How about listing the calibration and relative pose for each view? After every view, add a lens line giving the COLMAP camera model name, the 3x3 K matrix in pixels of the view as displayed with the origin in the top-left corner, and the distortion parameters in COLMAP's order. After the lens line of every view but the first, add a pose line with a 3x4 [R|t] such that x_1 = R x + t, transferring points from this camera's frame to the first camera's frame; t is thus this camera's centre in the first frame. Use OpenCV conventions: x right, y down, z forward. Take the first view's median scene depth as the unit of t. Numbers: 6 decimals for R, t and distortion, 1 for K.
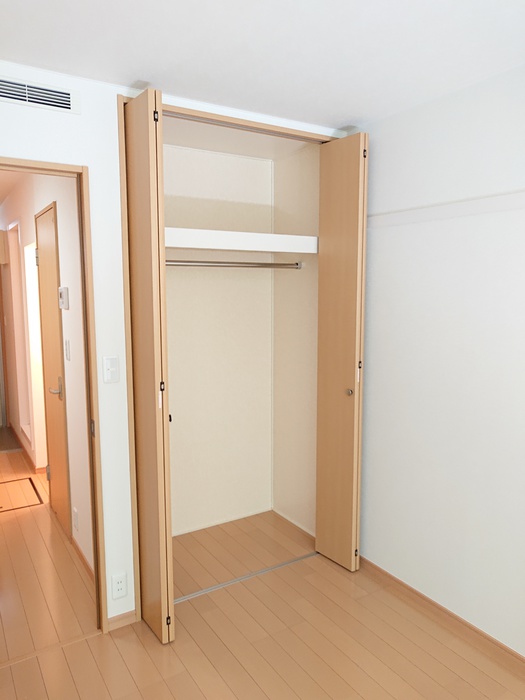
lens RADIAL K [[527.2, 0, 262.9], [0, 527.2, 353.0], [0, 0, 1]] dist [-0.010021, 0.015144]
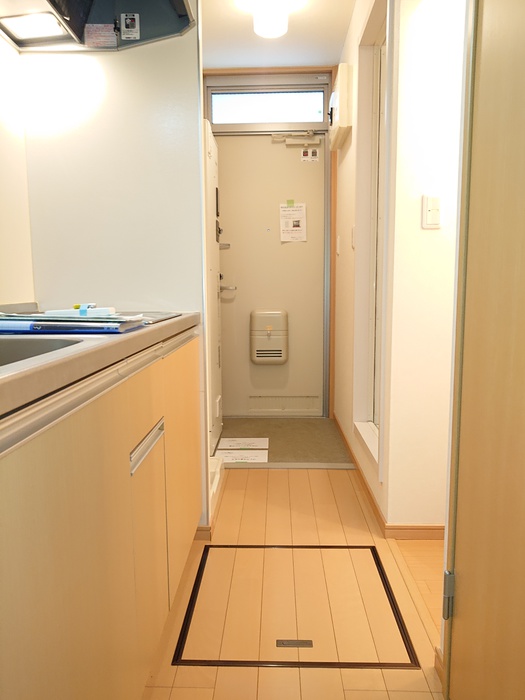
lens RADIAL K [[527.2, 0, 262.0], [0, 527.2, 350.5], [0, 0, 1]] dist [-0.010021, 0.015144]
pose [[0.835300, 0.060437, -0.546463, -0.330371], [-0.064390, 0.997853, 0.011937, 0.086973], [0.546011, 0.025216, 0.837398, 0.659881]]
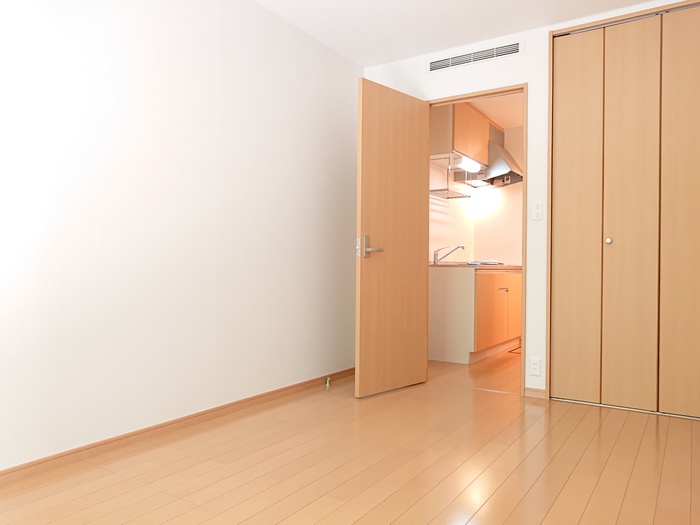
lens RADIAL K [[527.2, 0, 349.9], [0, 527.2, 262.3], [0, 0, 1]] dist [-0.010021, 0.015144]
pose [[0.418474, -0.000727, -0.908228, 0.509148], [-0.126722, 0.990171, -0.059181, 0.199623], [0.899345, 0.139859, 0.414269, -0.041937]]
